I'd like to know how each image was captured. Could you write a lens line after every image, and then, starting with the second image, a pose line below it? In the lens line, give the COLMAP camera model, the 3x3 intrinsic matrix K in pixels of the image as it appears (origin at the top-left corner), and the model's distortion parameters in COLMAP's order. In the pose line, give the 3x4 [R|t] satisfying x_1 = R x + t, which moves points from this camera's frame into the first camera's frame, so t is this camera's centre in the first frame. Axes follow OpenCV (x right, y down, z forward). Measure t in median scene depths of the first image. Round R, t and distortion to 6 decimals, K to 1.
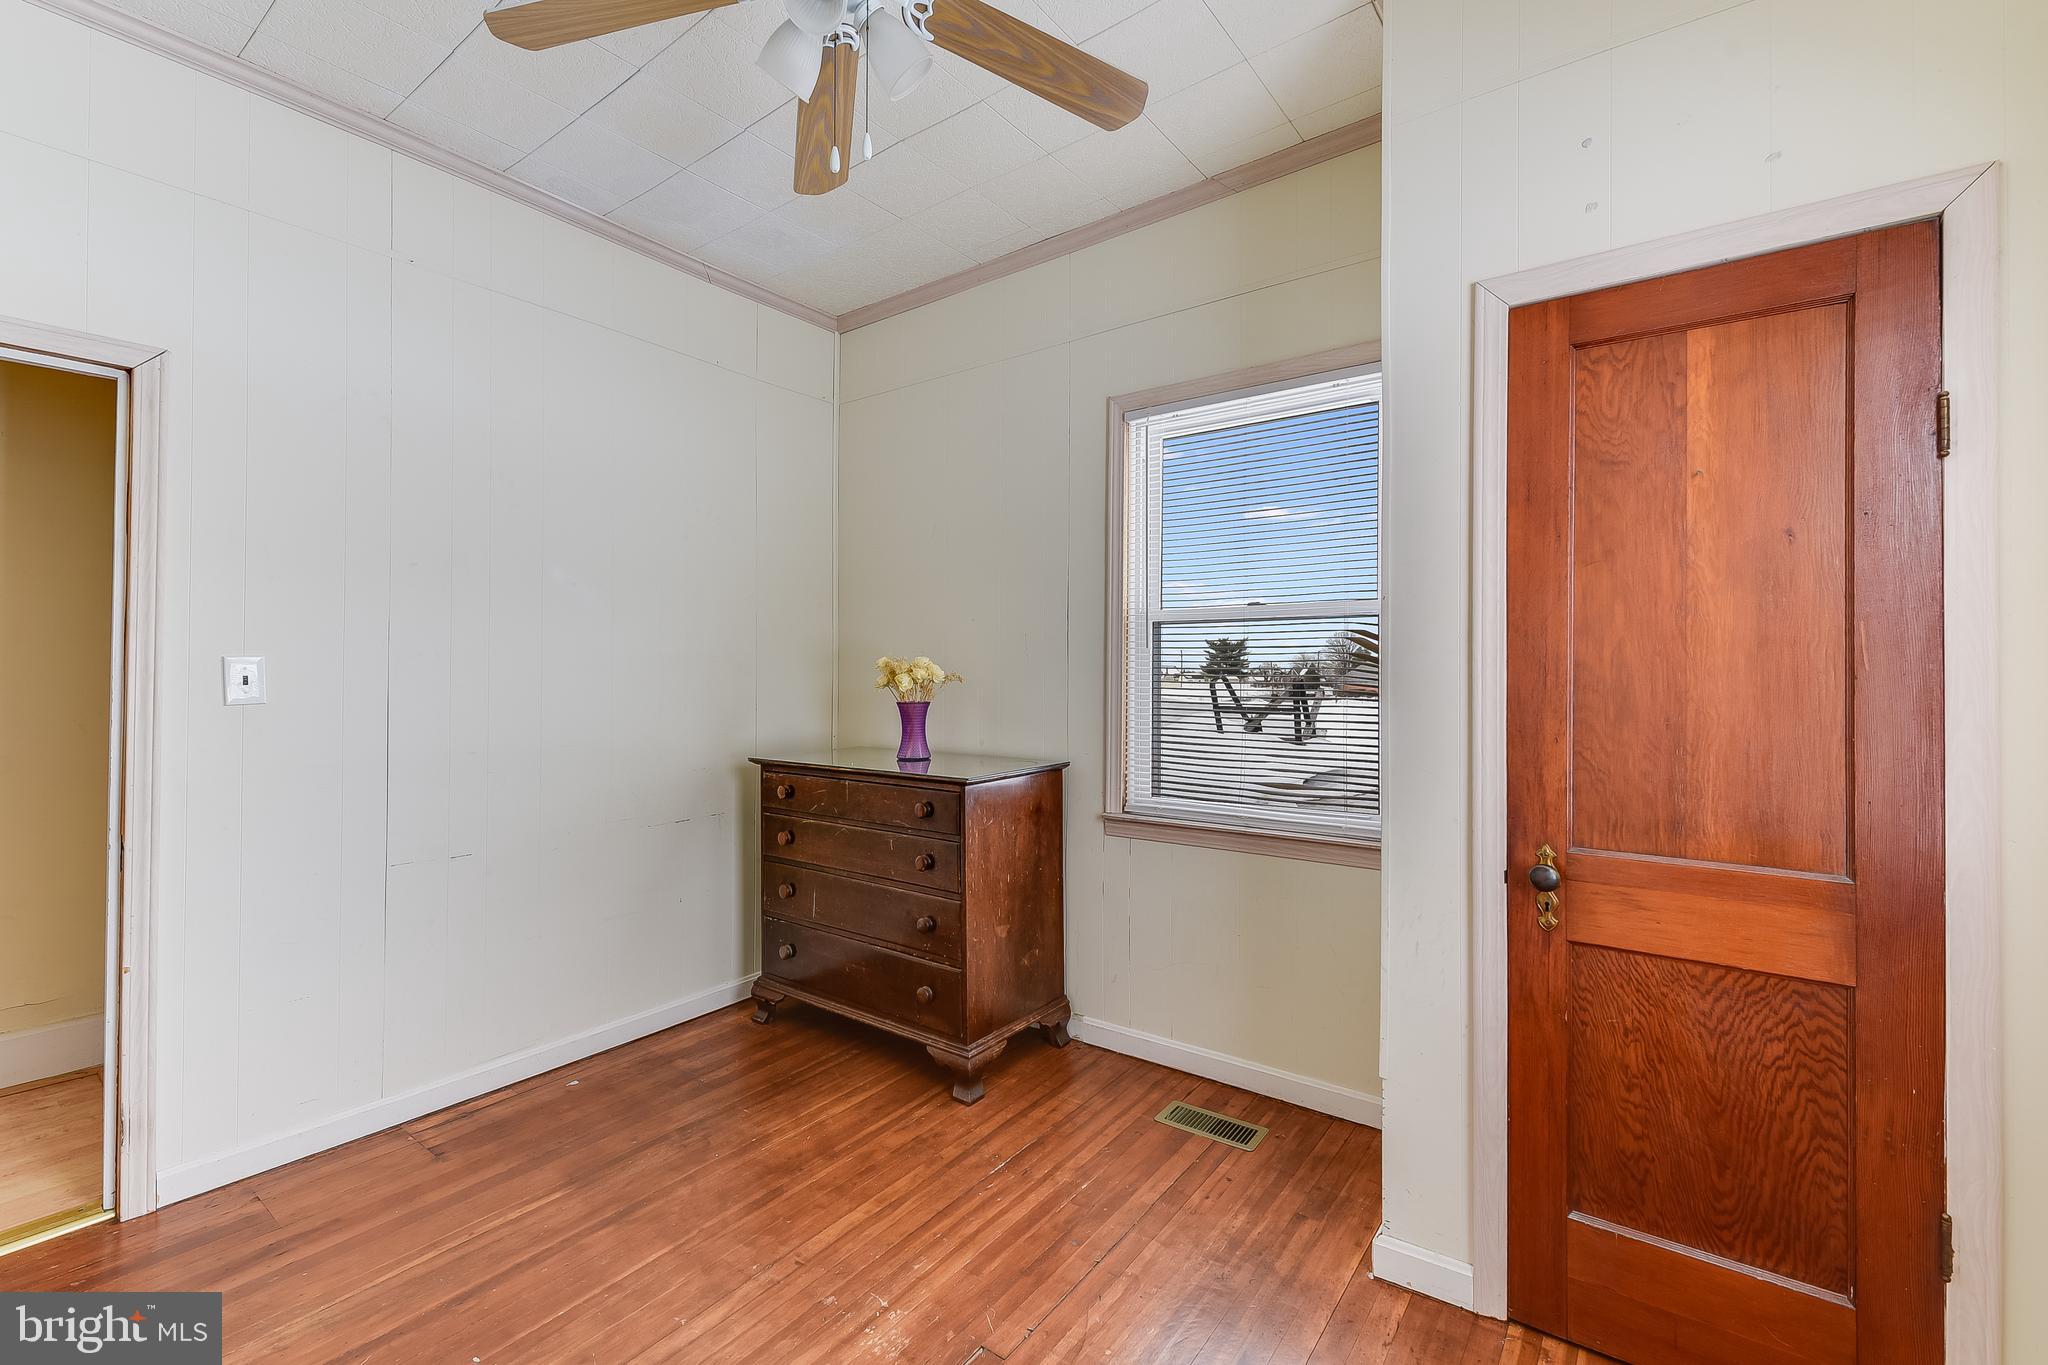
lens RADIAL K [[875.1, 0, 1029.6], [0, 875.1, 673.8], [0, 0, 1]] dist [0.011028, -0.002424]
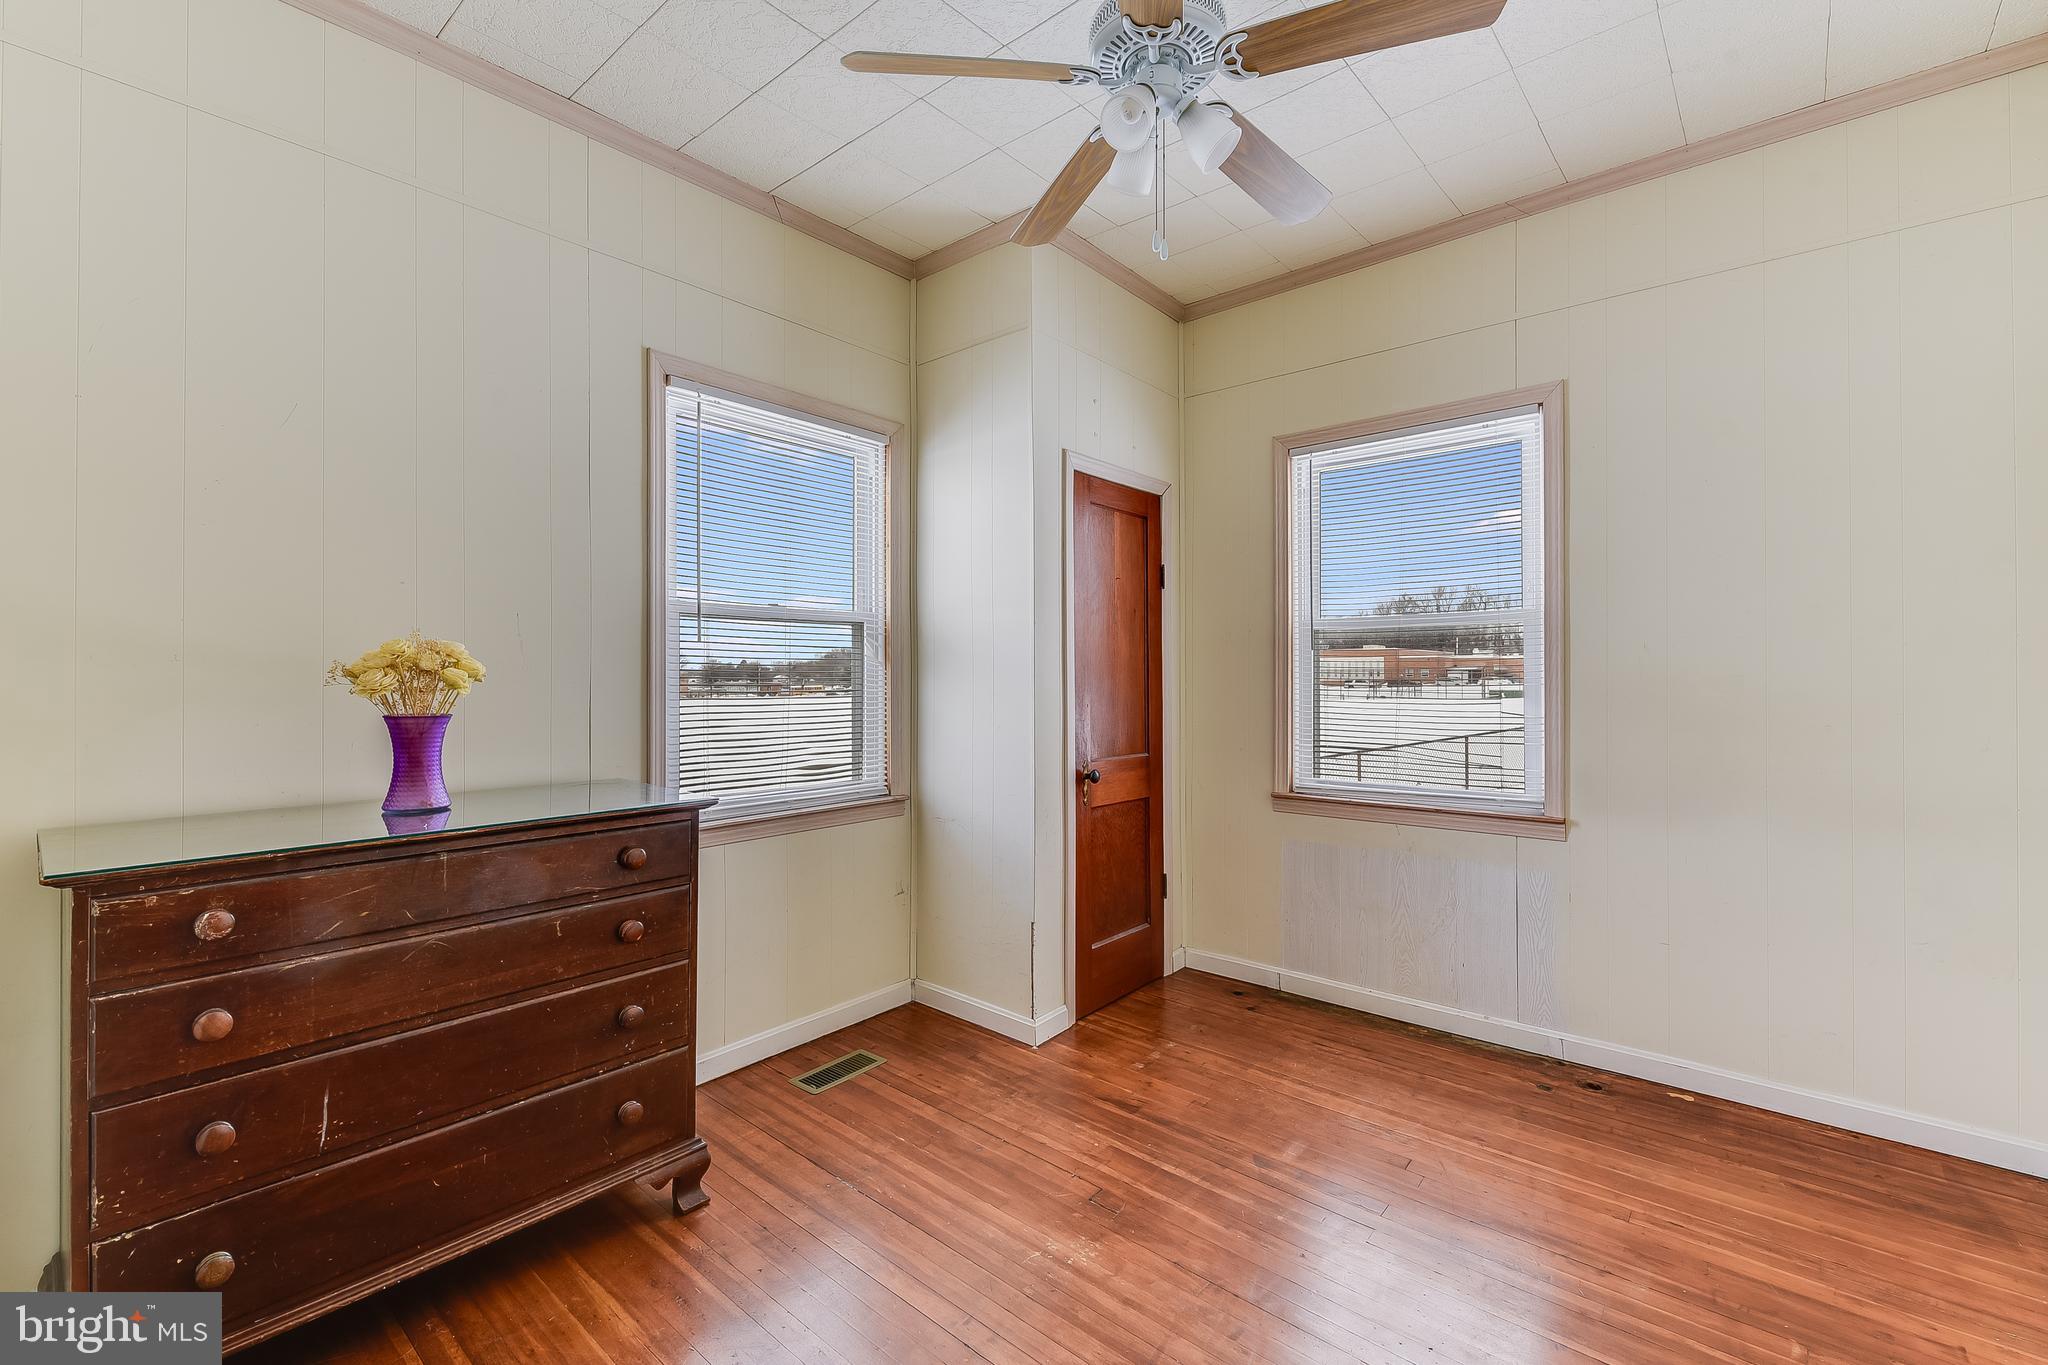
lens RADIAL K [[875.1, 0, 1034.1], [0, 875.1, 677.0], [0, 0, 1]] dist [0.011028, -0.002424]
pose [[0.060608, -0.004918, 0.998150, -0.855781], [-0.002151, 0.999985, 0.005057, 0.002567], [-0.998159, -0.002454, 0.060596, 0.650439]]
